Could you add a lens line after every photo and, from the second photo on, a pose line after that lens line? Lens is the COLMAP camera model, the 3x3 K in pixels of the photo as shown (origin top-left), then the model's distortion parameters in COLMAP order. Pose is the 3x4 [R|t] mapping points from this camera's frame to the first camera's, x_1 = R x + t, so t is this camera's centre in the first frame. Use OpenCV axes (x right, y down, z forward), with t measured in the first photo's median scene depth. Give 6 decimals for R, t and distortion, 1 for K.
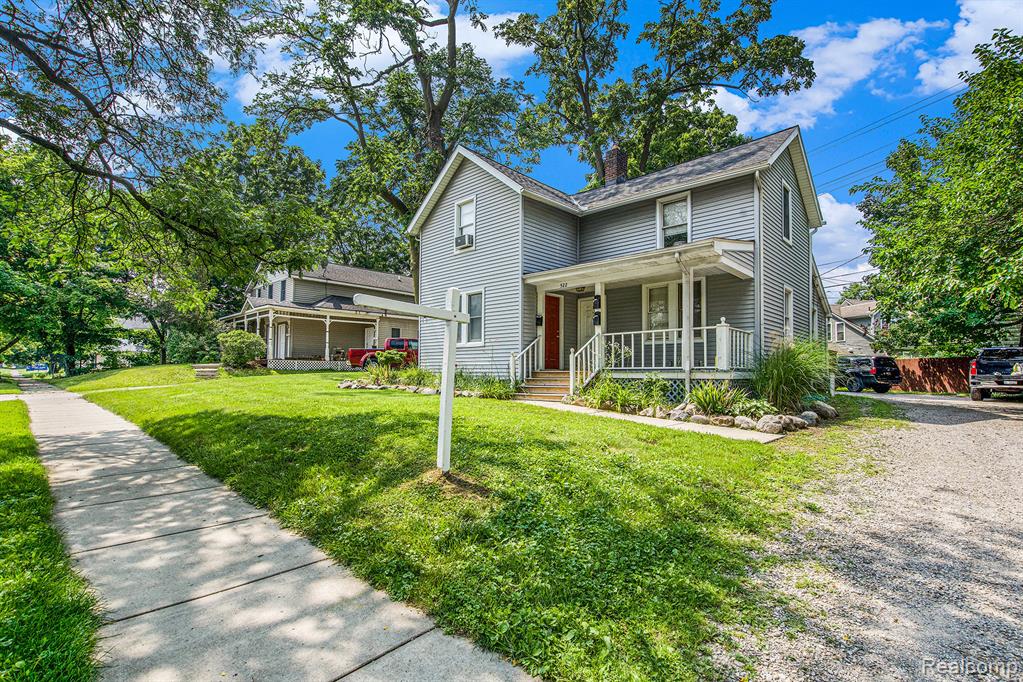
lens RADIAL K [[477.5, 0, 499.1], [0, 477.5, 337.0], [0, 0, 1]] dist [-0.014410, -0.000338]
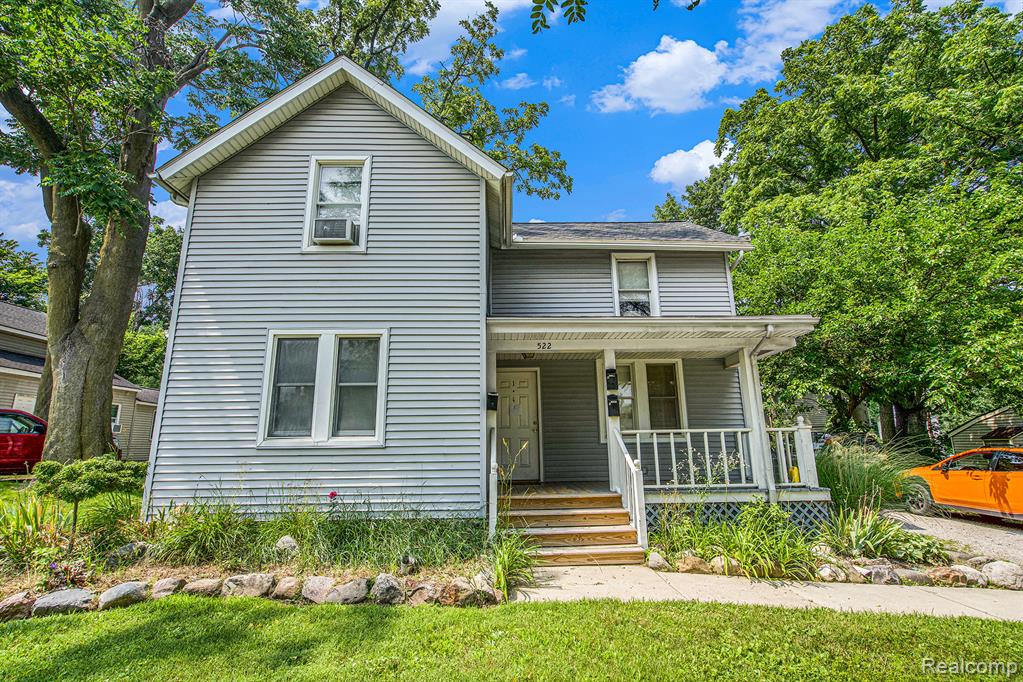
lens RADIAL K [[477.5, 0, 499.1], [0, 477.5, 337.0], [0, 0, 1]] dist [-0.014410, -0.000338]
pose [[0.698328, 0.149588, 0.699973, -0.325509], [-0.039951, 0.984540, -0.170545, -0.013536], [-0.714662, 0.091132, 0.693507, 0.606824]]
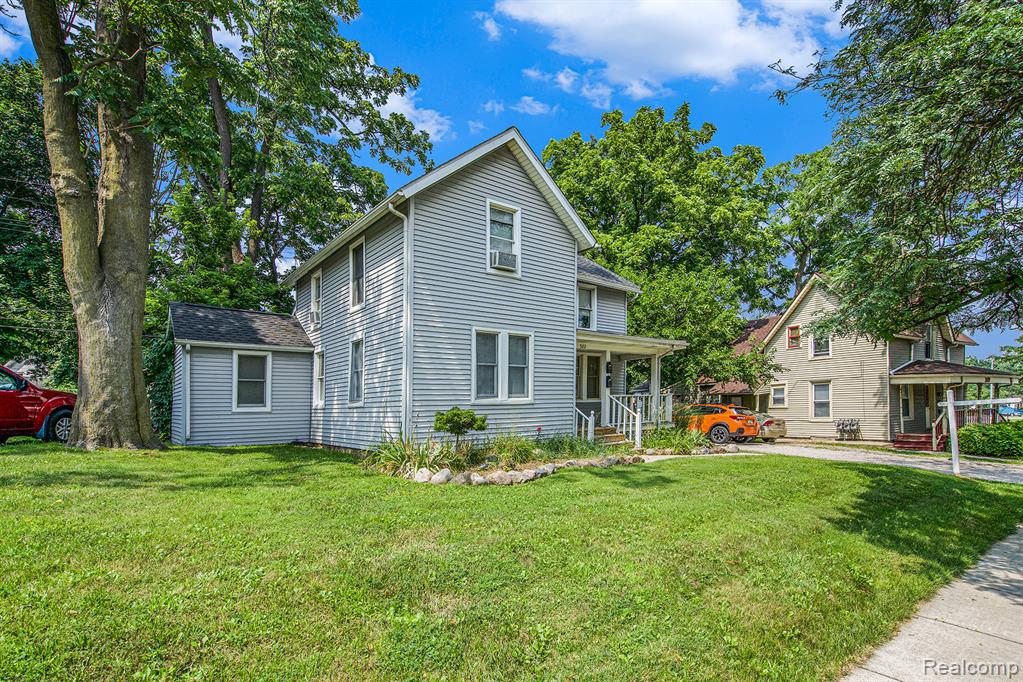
lens RADIAL K [[493.8, 0, 511.1], [0, 493.8, 407.7], [0, 0, 1]] dist [-0.000093, -0.000061]
pose [[0.133143, -0.014843, 0.990986, -0.943529], [-0.060150, 0.997924, 0.023028, 0.010197], [-0.989270, -0.062673, 0.131974, 0.984468]]
